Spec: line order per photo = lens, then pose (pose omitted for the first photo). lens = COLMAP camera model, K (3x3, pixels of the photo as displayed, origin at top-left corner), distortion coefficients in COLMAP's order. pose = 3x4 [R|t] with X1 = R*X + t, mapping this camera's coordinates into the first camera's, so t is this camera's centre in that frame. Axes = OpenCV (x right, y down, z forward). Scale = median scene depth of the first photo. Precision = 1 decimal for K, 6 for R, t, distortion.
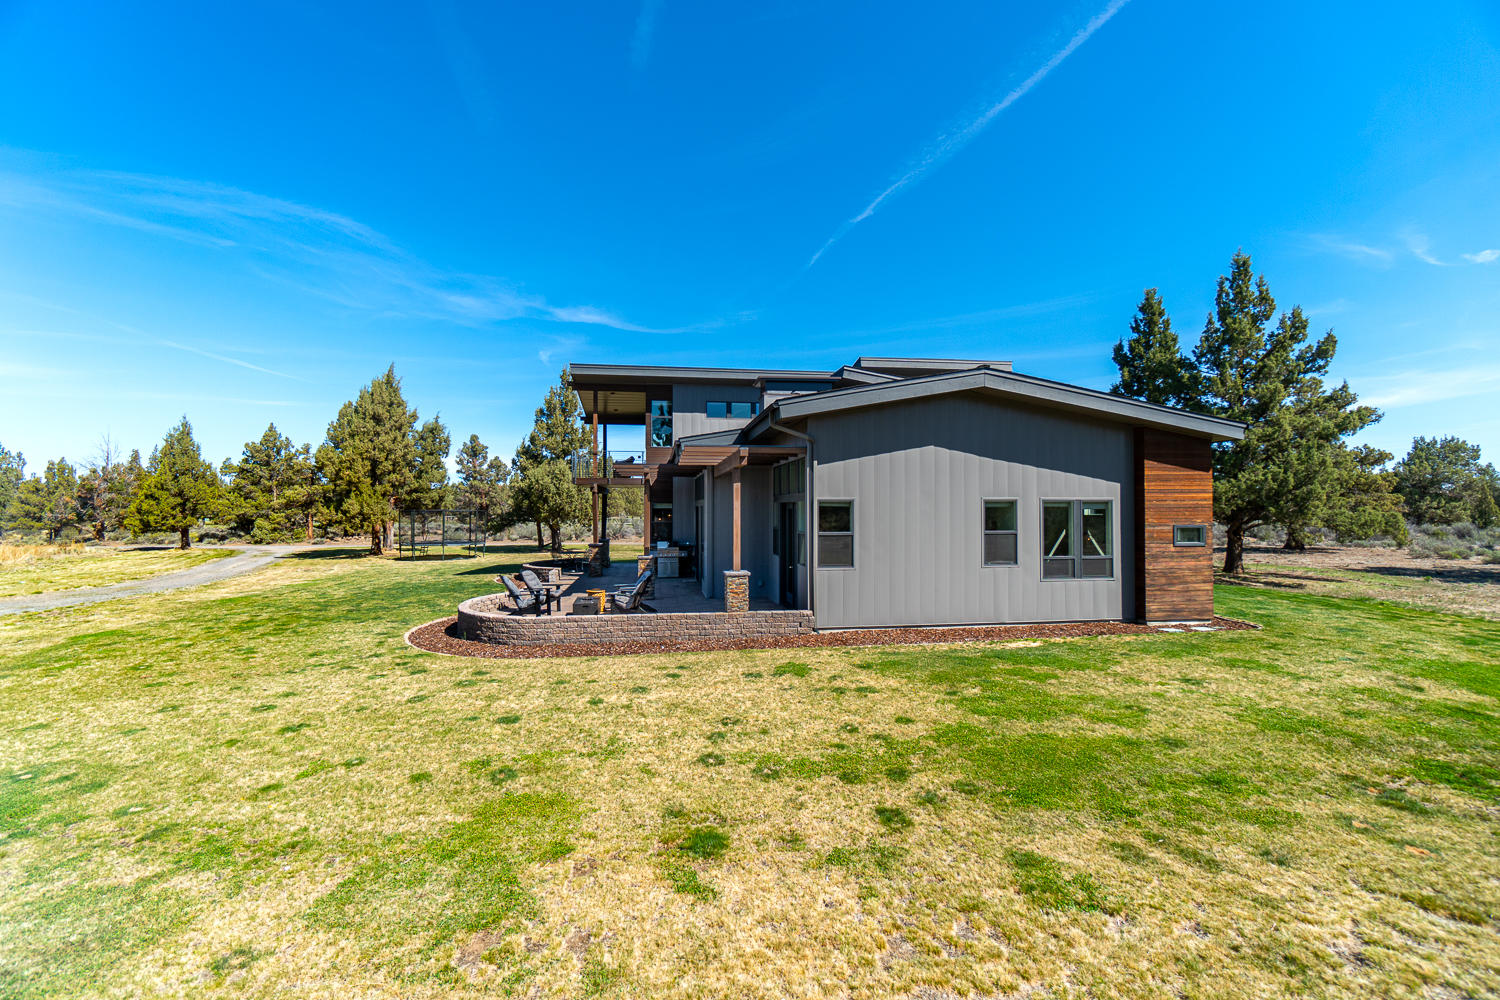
lens RADIAL K [[643.3, 0, 743.0], [0, 643.3, 502.6], [0, 0, 1]] dist [-0.002797, -0.000271]
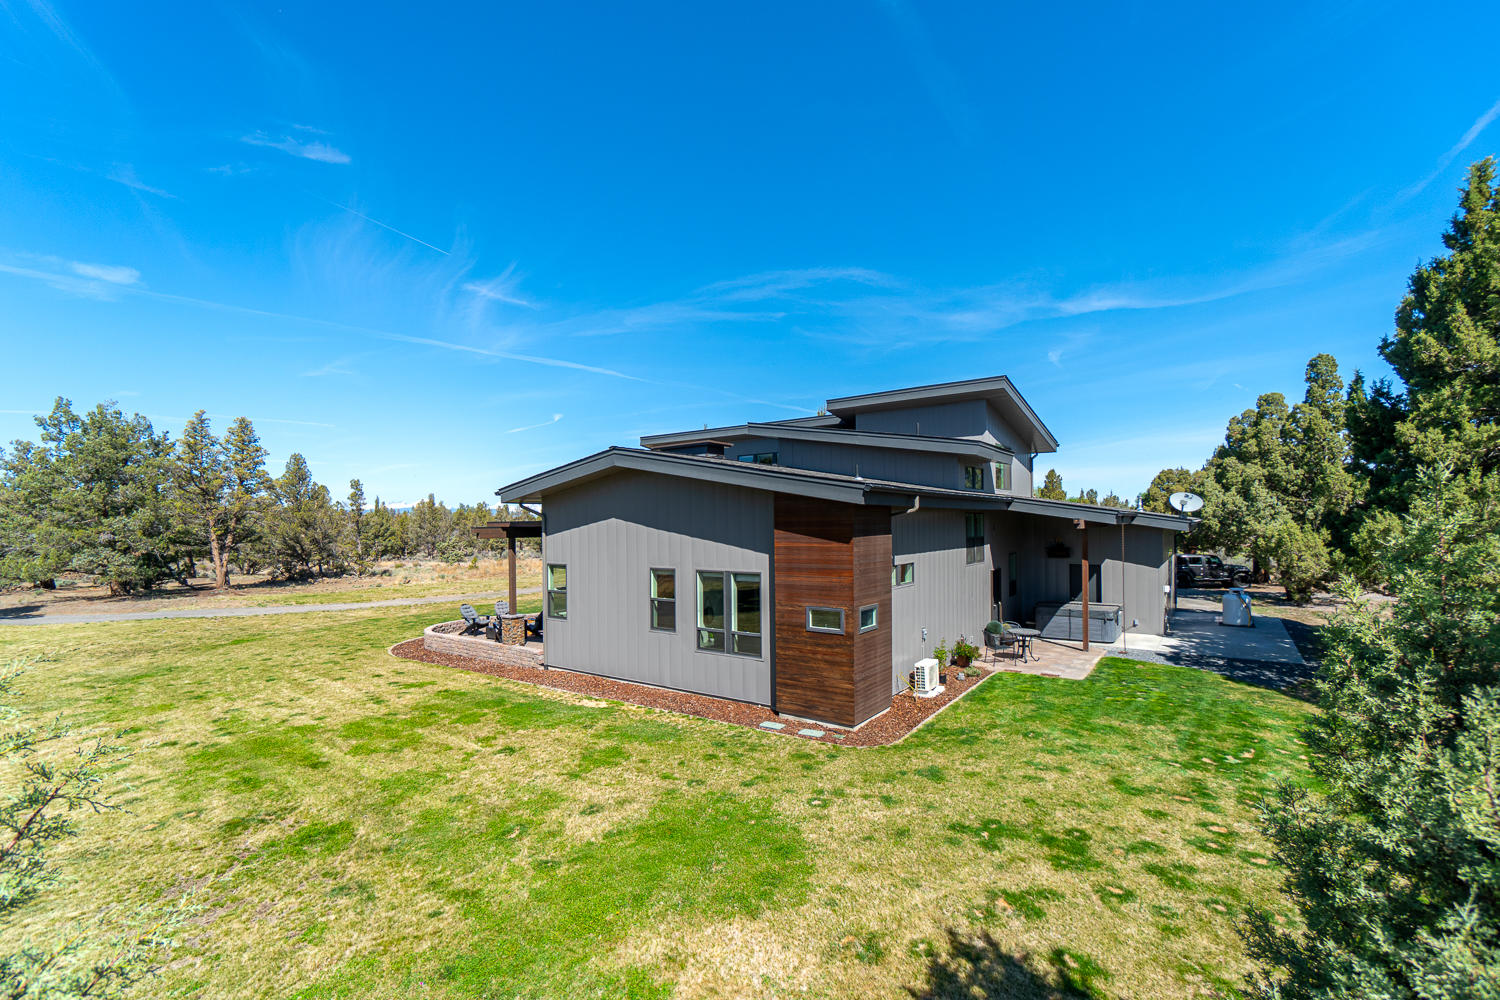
lens RADIAL K [[643.3, 0, 721.7], [0, 643.3, 534.2], [0, 0, 1]] dist [-0.002797, -0.000271]
pose [[0.713506, 0.004788, -0.700632, 1.172103], [0.014856, 0.999648, 0.021960, -0.079251], [0.700491, -0.026077, 0.713184, 0.319606]]
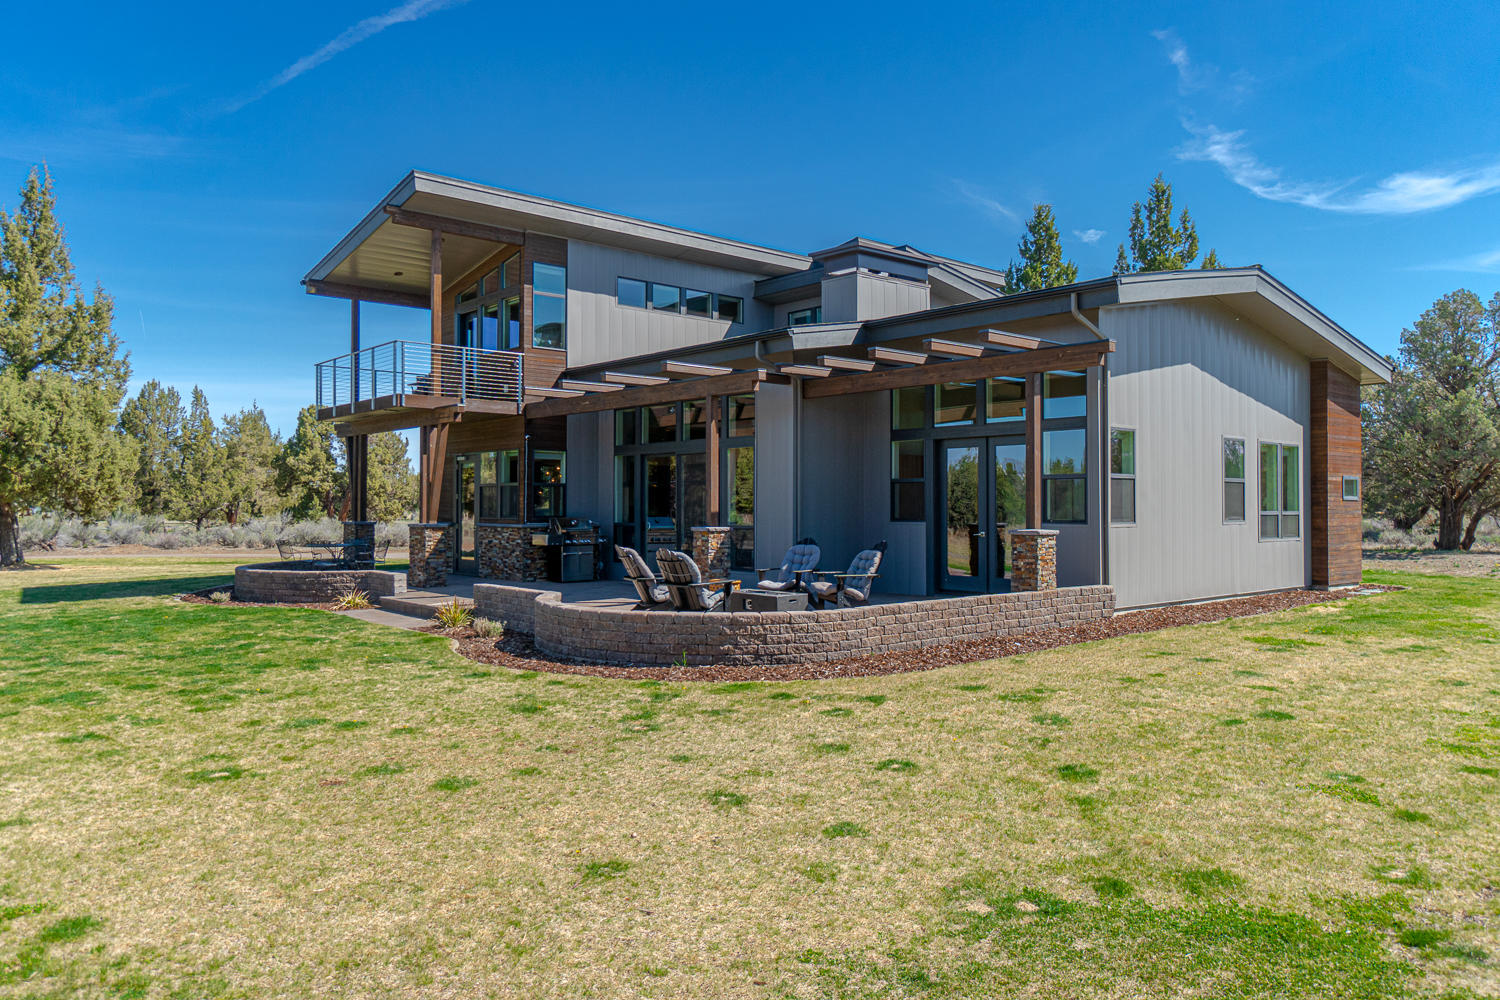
lens RADIAL K [[1049.5, 0, 745.4], [0, 1049.5, 505.3], [0, 0, 1]] dist [-0.012164, -0.000720]
pose [[0.838386, 0.002462, 0.545072, -0.785002], [-0.004729, 0.999985, 0.002758, 0.074657], [-0.545057, -0.004890, 0.838385, 0.244062]]
